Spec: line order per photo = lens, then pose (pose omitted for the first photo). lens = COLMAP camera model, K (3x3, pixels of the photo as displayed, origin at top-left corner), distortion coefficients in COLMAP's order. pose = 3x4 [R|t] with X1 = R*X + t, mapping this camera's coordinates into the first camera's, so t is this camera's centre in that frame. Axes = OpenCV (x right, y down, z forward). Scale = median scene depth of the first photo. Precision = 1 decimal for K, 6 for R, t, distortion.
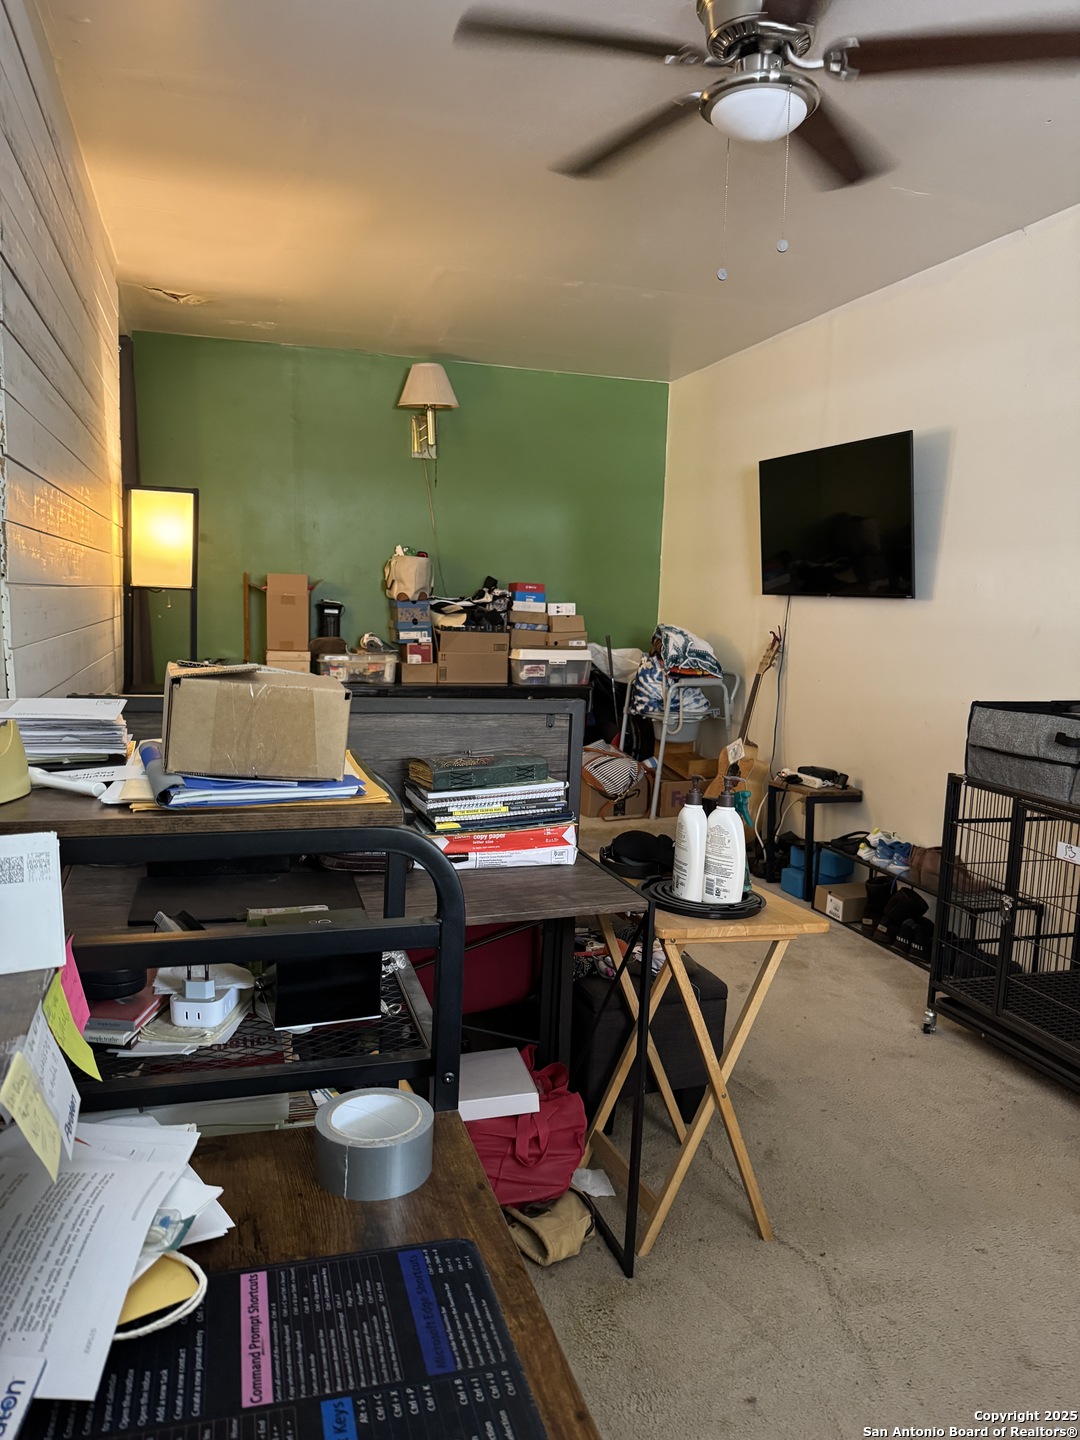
lens RADIAL K [[1019.0, 0, 540.9], [0, 1019.0, 715.6], [0, 0, 1]] dist [0.048463, -0.061746]
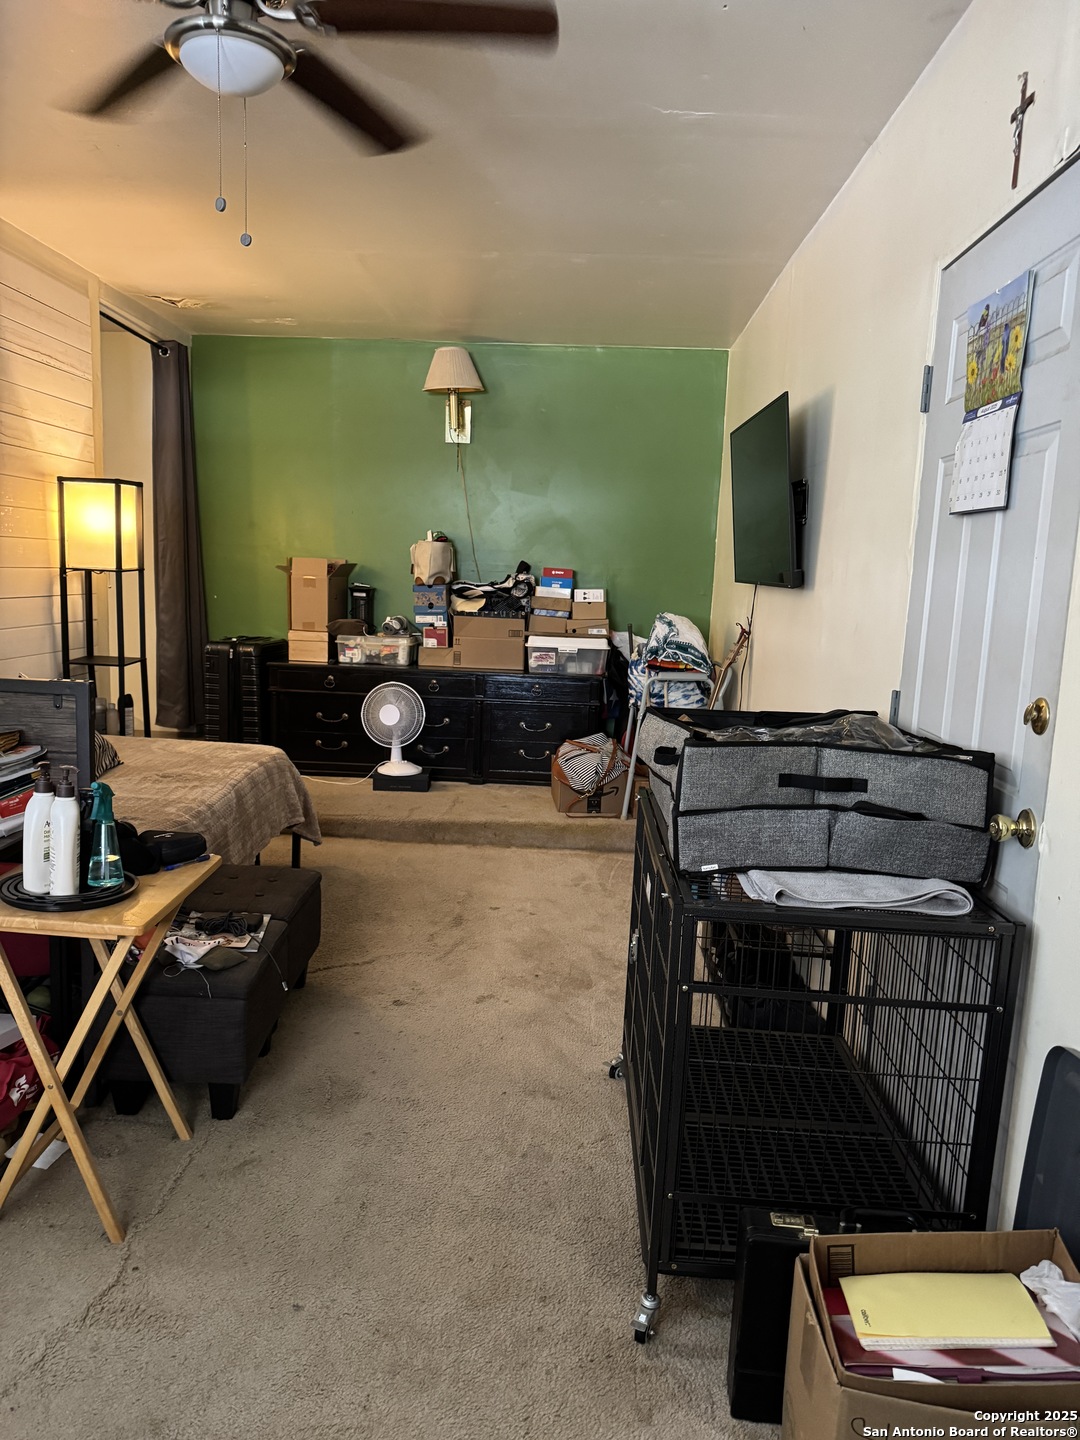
lens RADIAL K [[1019.0, 0, 538.5], [0, 1019.0, 724.8], [0, 0, 1]] dist [0.048463, -0.061746]
pose [[0.940681, 0.056888, -0.334488, 0.322305], [-0.049320, 0.998299, 0.031083, -0.010757], [0.335688, -0.012742, 0.941887, 0.080334]]
